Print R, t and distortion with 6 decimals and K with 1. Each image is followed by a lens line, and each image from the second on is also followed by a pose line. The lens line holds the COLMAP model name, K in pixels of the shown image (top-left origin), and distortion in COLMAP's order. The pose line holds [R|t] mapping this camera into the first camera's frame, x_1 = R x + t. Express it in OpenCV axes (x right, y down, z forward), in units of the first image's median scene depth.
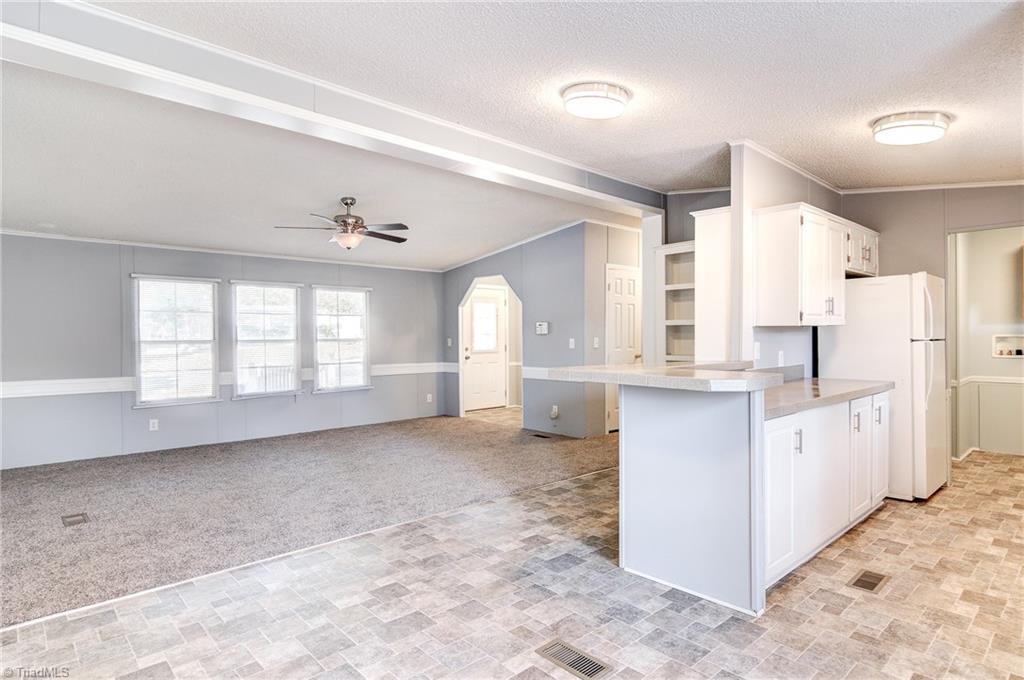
lens RADIAL K [[556.2, 0, 524.0], [0, 556.2, 340.6], [0, 0, 1]] dist [0.002361, -0.000408]
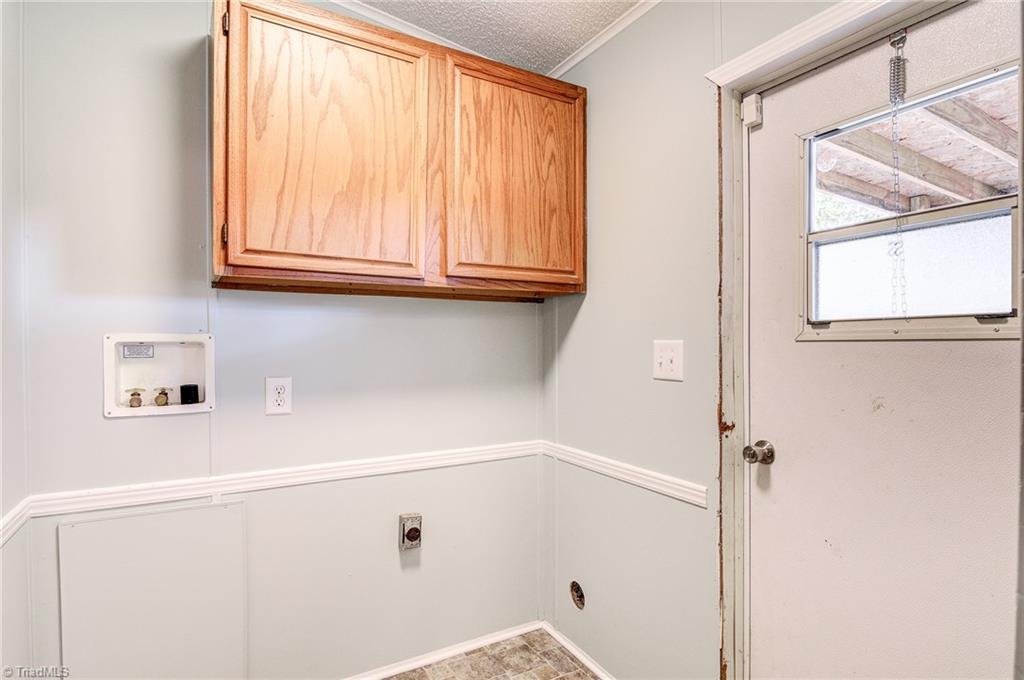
lens RADIAL K [[546.2, 0, 512.0], [0, 546.2, 340.0], [0, 0, 1]] dist [-0.000318, -0.000409]
pose [[0.240776, 0.007667, 0.970550, 0.633669], [0.011402, 0.999877, -0.010728, -0.002952], [-0.970514, 0.013649, 0.240659, 0.747535]]
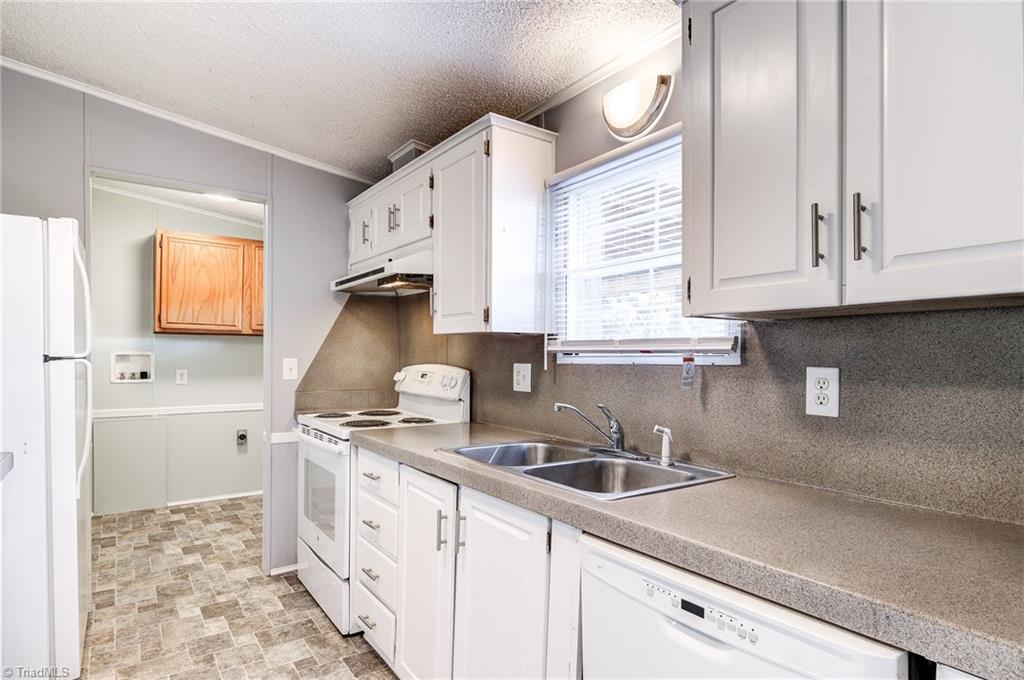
lens RADIAL K [[548.8, 0, 513.8], [0, 548.8, 357.2], [0, 0, 1]] dist [0.001637, -0.002894]
pose [[0.134664, 0.004980, 0.990879, 0.205060], [0.001910, 0.999984, -0.005286, 0.001384], [-0.990890, 0.002604, 0.134652, 0.387634]]
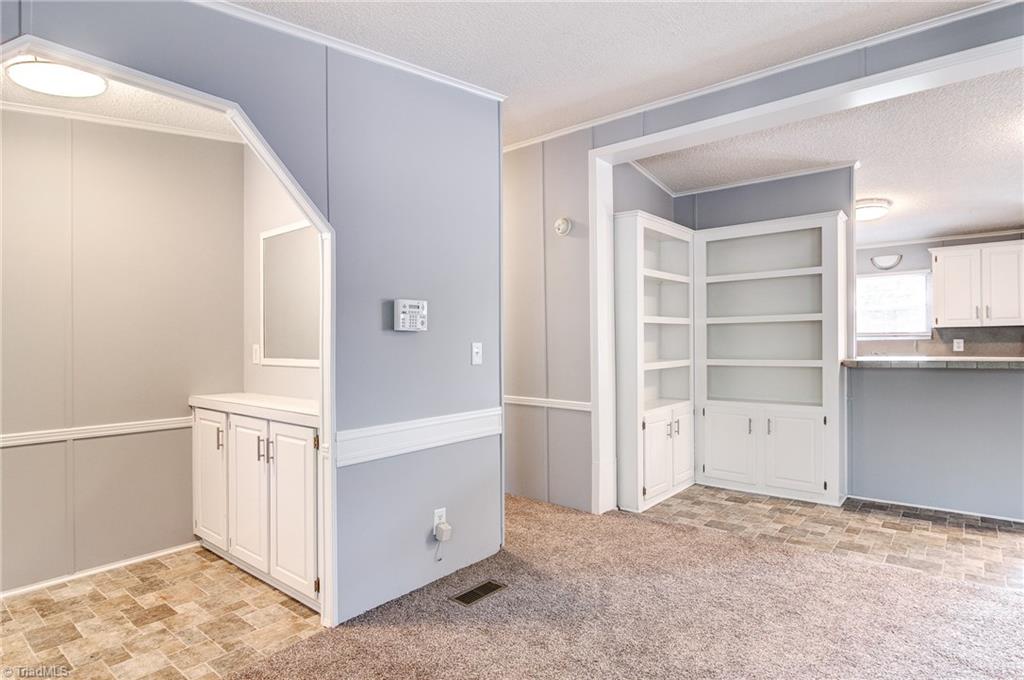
lens RADIAL K [[544.6, 0, 512.0], [0, 544.6, 340.0], [0, 0, 1]] dist [-0.001342, -0.001572]
pose [[-0.117068, 0.010016, 0.993073, -0.416462], [0.019266, 0.999784, -0.007812, -0.001689], [-0.992937, 0.018218, -0.117235, 1.197620]]
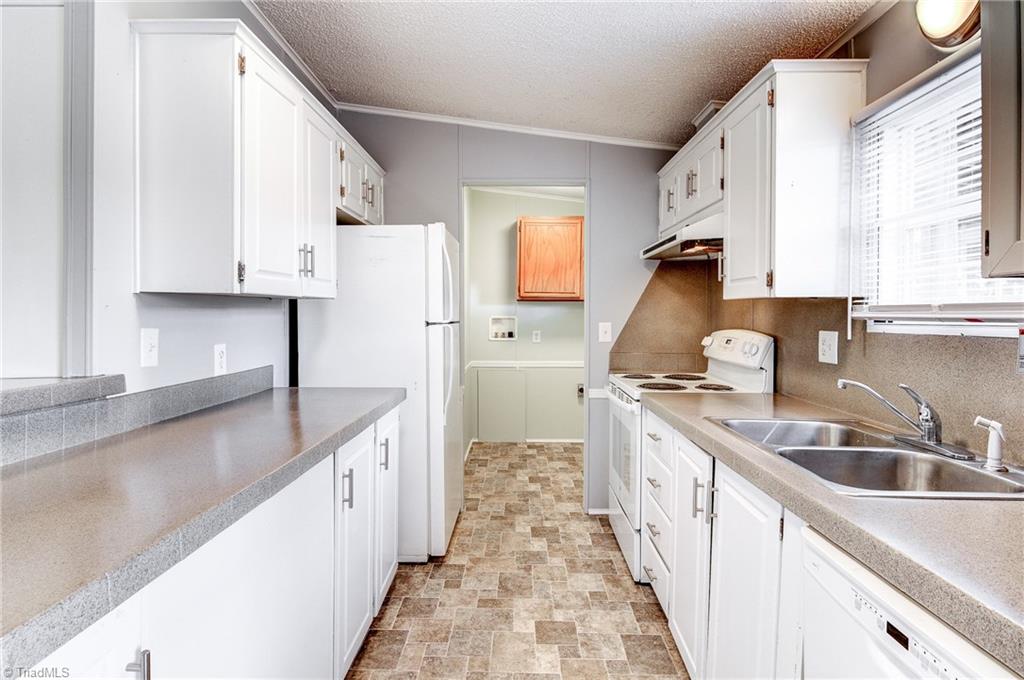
lens RADIAL K [[552.2, 0, 509.2], [0, 552.2, 321.8], [0, 0, 1]] dist [-0.000902, -0.002356]
pose [[0.702600, -0.000648, 0.711585, 0.209026], [-0.001253, 0.999997, 0.002148, -0.002750], [-0.711584, -0.002401, 0.702597, 0.330297]]
